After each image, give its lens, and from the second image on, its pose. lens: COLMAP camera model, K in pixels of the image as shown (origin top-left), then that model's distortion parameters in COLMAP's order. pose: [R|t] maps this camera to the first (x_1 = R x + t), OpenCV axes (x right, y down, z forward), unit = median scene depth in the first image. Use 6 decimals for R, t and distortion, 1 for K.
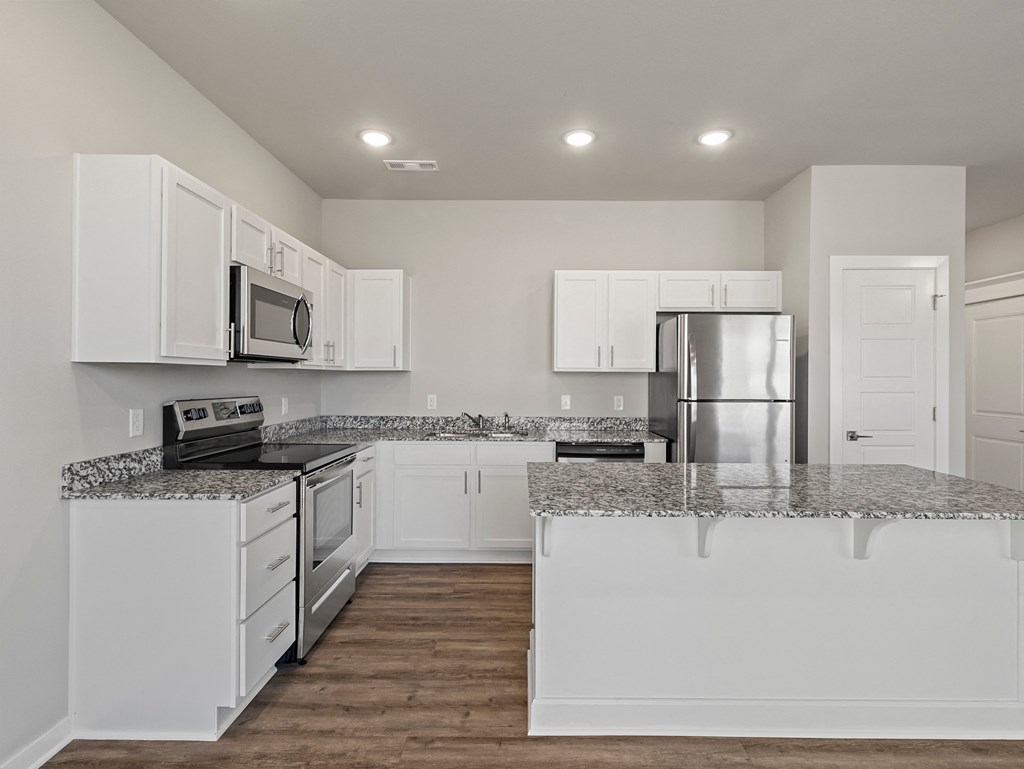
lens RADIAL K [[532.0, 0, 514.2], [0, 532.0, 380.2], [0, 0, 1]] dist [-0.001481, 0.000665]
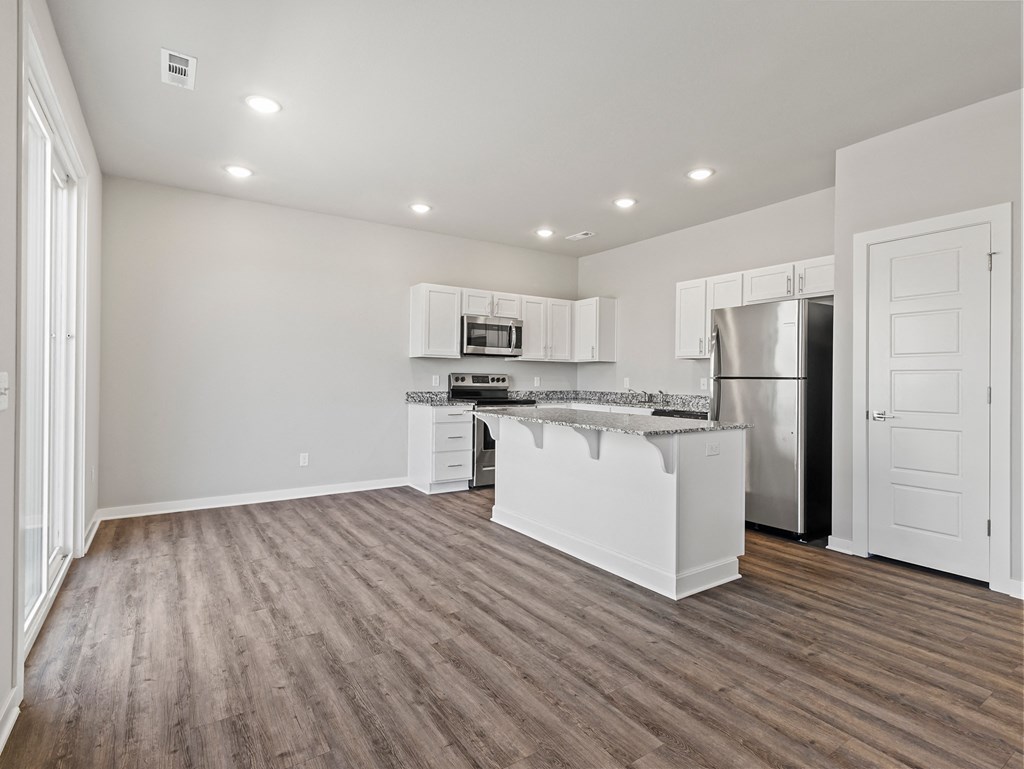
lens RADIAL K [[532.0, 0, 510.2], [0, 532.0, 381.5], [0, 0, 1]] dist [-0.001481, 0.000665]
pose [[0.554160, 0.005769, -0.832390, 1.100876], [-0.014334, 0.999894, -0.002614, 0.056712], [0.832287, 0.013380, 0.554184, -0.094427]]
